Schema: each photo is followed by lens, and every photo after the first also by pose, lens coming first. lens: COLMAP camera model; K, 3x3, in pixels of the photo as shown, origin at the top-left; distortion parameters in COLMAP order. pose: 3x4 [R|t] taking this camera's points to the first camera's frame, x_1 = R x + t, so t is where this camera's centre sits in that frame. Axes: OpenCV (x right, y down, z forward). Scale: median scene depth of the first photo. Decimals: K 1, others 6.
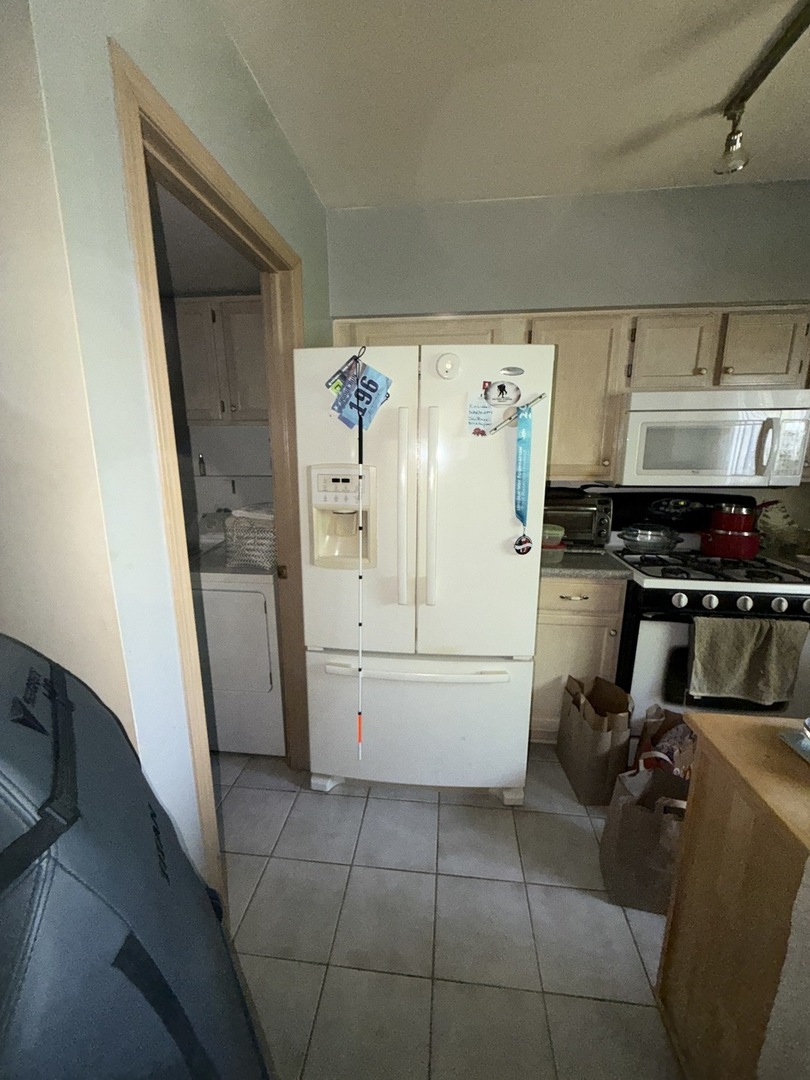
lens RADIAL K [[432.0, 0, 404.2], [0, 432.0, 535.8], [0, 0, 1]] dist [-0.003264, 0.001128]
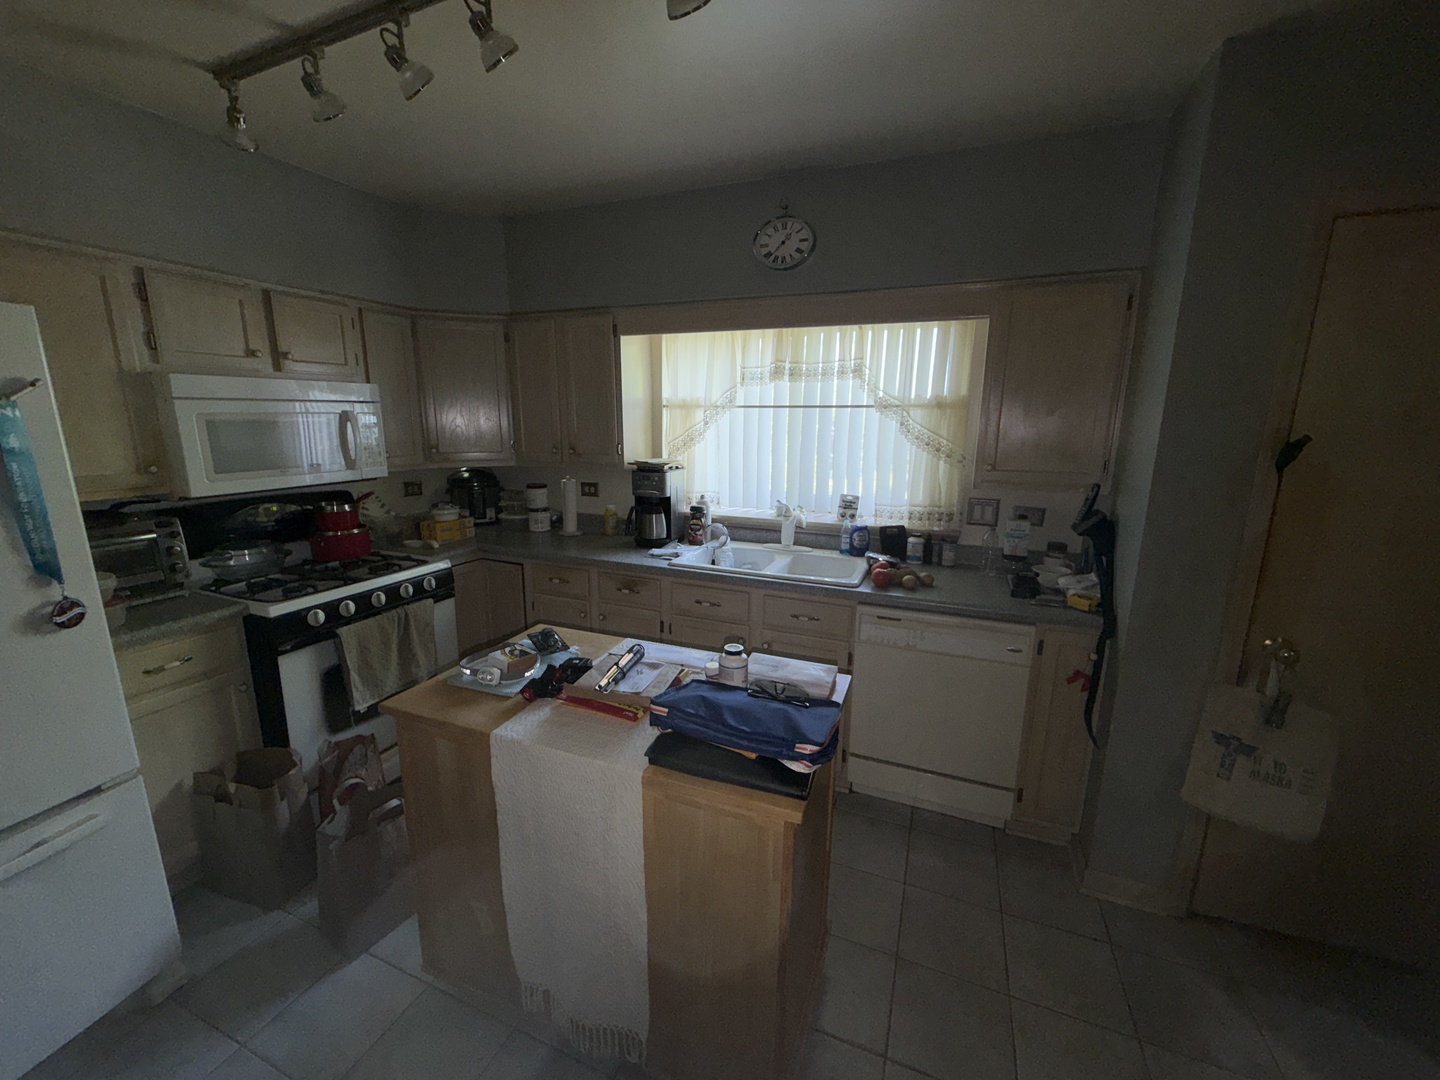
lens RADIAL K [[576.0, 0, 714.2], [0, 576.0, 538.9], [0, 0, 1]] dist [-0.003264, 0.001128]
pose [[0.282889, -0.197067, 0.938690, -0.191966], [0.192914, 0.970356, 0.145578, -0.020319], [-0.939552, 0.139904, 0.312520, -0.148635]]
